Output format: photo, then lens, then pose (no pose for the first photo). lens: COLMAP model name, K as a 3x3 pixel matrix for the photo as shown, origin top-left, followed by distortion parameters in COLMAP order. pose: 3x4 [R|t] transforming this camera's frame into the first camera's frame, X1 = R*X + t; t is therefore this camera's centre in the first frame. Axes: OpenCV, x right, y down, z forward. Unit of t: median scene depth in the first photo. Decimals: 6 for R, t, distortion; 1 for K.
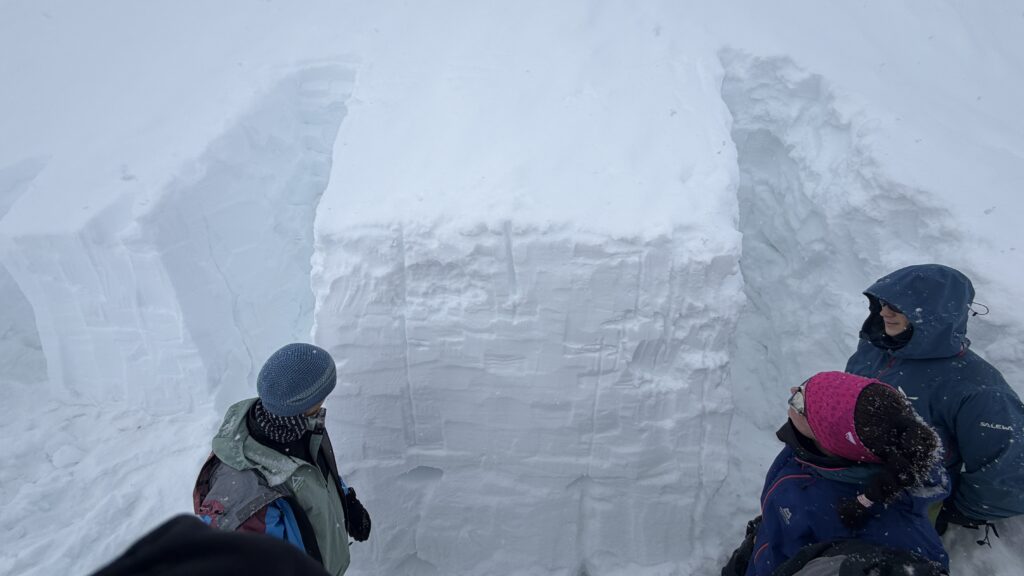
lens RADIAL K [[401.7, 0, 507.5], [0, 401.7, 287.5], [0, 0, 1]] dist [0.000155, -0.000136]
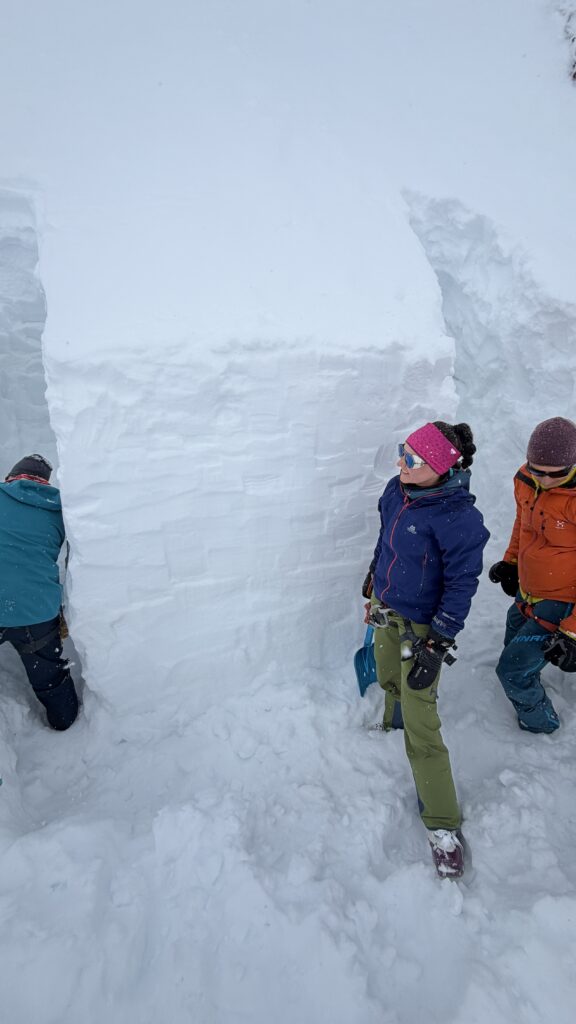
lens RADIAL K [[401.7, 0, 283.2], [0, 401.7, 506.4], [0, 0, 1]] dist [0.000155, -0.000136]
pose [[0.961647, -0.137176, 0.237523, -0.205370], [0.119073, 0.988886, 0.089026, 0.156634], [-0.247096, -0.057329, 0.967294, -0.032009]]
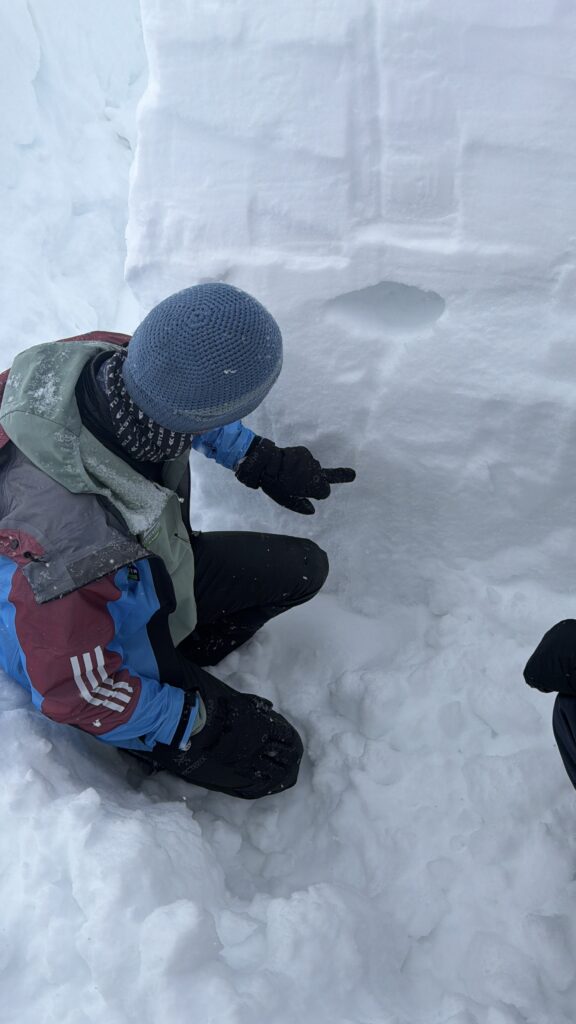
lens RADIAL K [[856.1, 0, 265.3], [0, 856.1, 485.6], [0, 0, 1]] dist [0.033665, -0.042544]
pose [[0.909170, 0.186501, -0.372327, 0.016314], [-0.046240, 0.933788, 0.354826, 0.360993], [0.413850, -0.305381, 0.857596, 0.215095]]
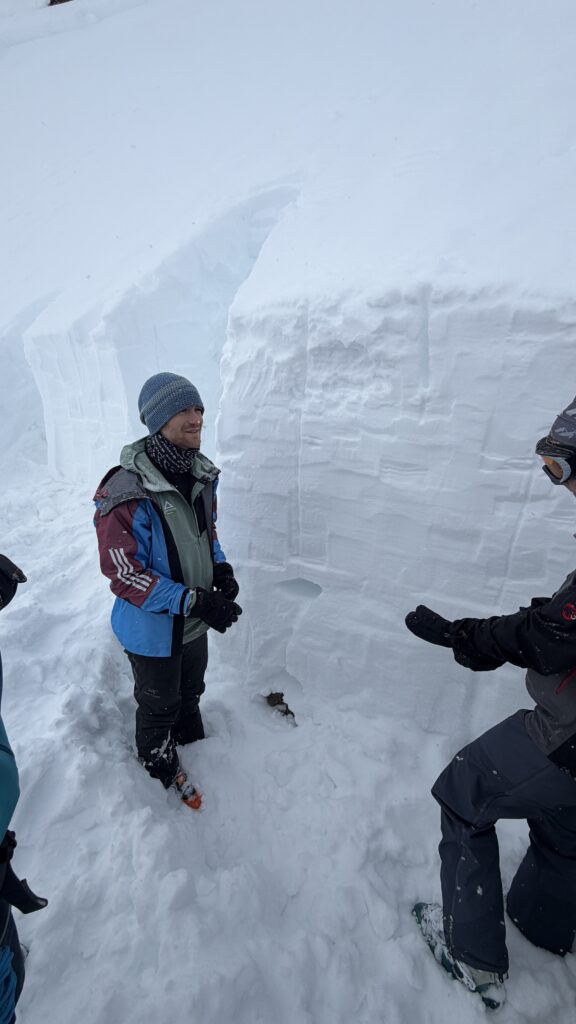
lens RADIAL K [[401.7, 0, 288.8], [0, 401.7, 507.2], [0, 0, 1]] dist [0.000155, -0.000136]
pose [[0.915394, 0.144535, -0.375718, 0.099576], [-0.130961, 0.989474, 0.061571, 0.232085], [0.380662, -0.007157, 0.924687, 0.109446]]
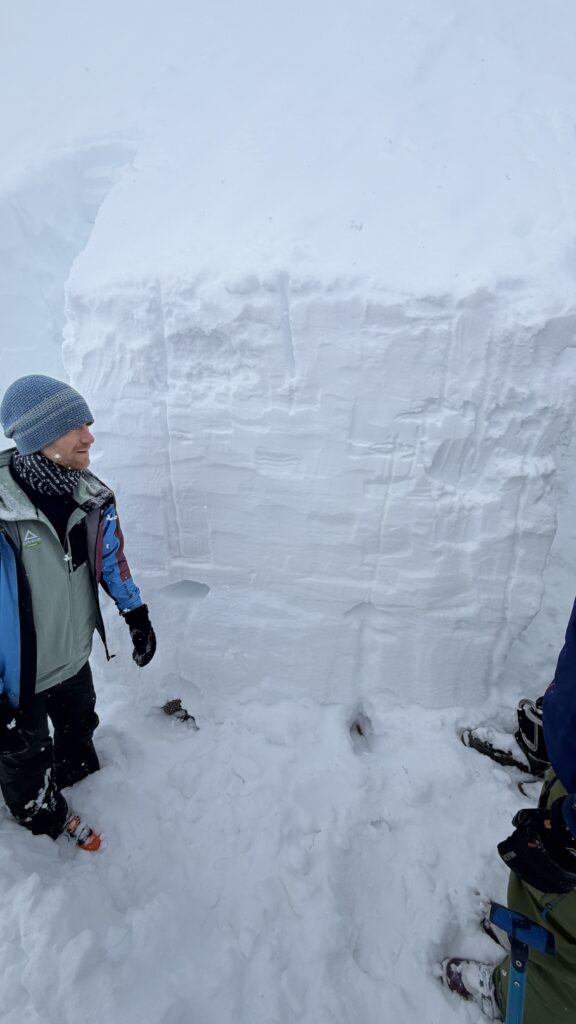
lens RADIAL K [[401.7, 0, 287.3], [0, 401.7, 505.1], [0, 0, 1]] dist [0.000155, -0.000136]
pose [[0.994159, 0.056489, -0.091965, 0.092045], [-0.048719, 0.995219, 0.084646, 0.196592], [0.096307, -0.079671, 0.992158, 0.140338]]
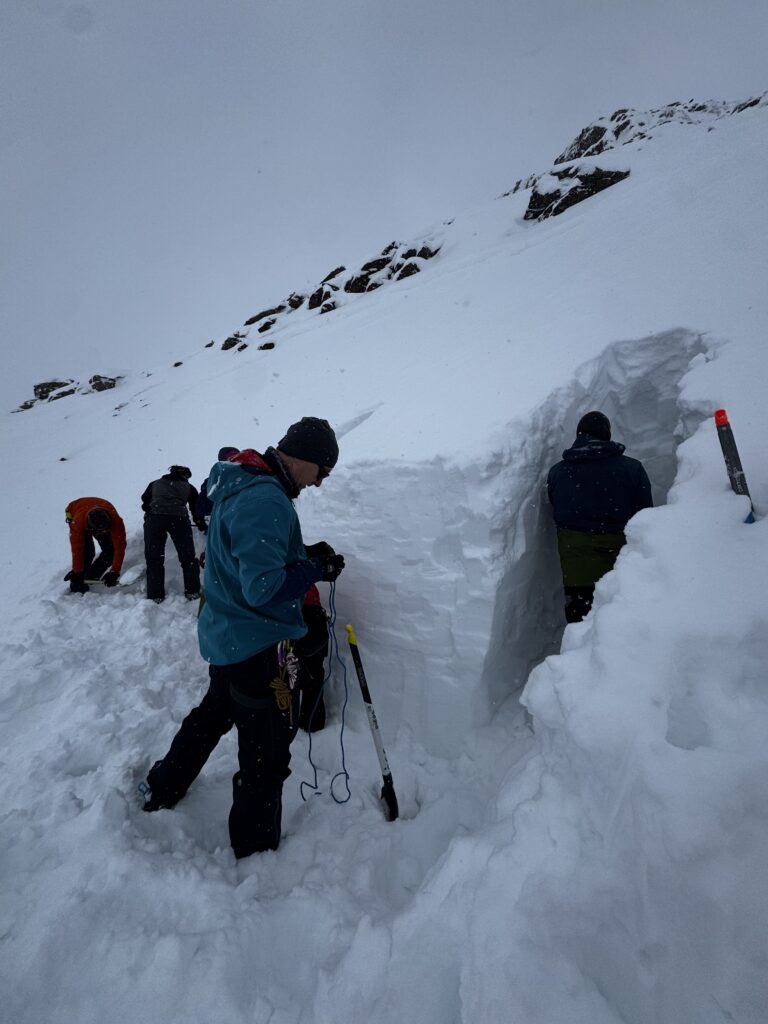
lens RADIAL K [[399.2, 0, 386.2], [0, 399.2, 514.5], [0, 0, 1]] dist [-0.013893, 0.000340]
pose [[0.765873, 0.002182, -0.642988, 0.987919], [-0.208829, 0.946629, -0.245527, 0.393748], [0.608135, 0.322317, 0.725454, -0.087080]]
